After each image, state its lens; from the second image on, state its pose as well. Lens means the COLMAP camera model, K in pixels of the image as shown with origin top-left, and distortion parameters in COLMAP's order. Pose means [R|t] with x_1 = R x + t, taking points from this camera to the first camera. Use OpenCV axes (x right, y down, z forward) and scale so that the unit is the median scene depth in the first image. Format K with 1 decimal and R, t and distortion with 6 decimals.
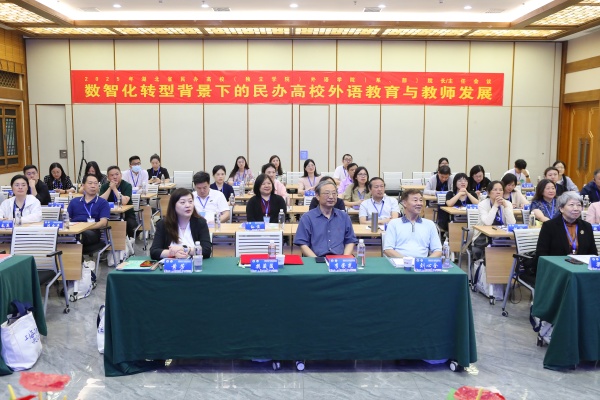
lens RADIAL K [[579.4, 0, 300.5], [0, 579.4, 200.1], [0, 0, 1]] dist [-0.021519, 0.000000]
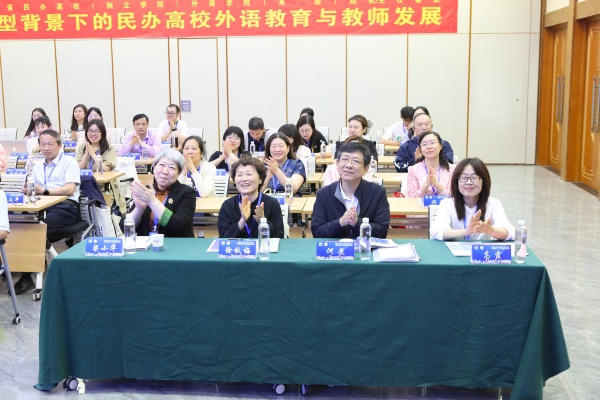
lens RADIAL K [[795.2, 0, 299.8], [0, 795.2, 200.0], [0, 0, 1]] dist [0.034305, 0.000000]
pose [[0.991148, 0.004588, -0.132683, 0.293626], [0.000769, 0.999188, 0.040294, 0.003519], [0.132760, -0.040039, 0.990339, -0.012866]]
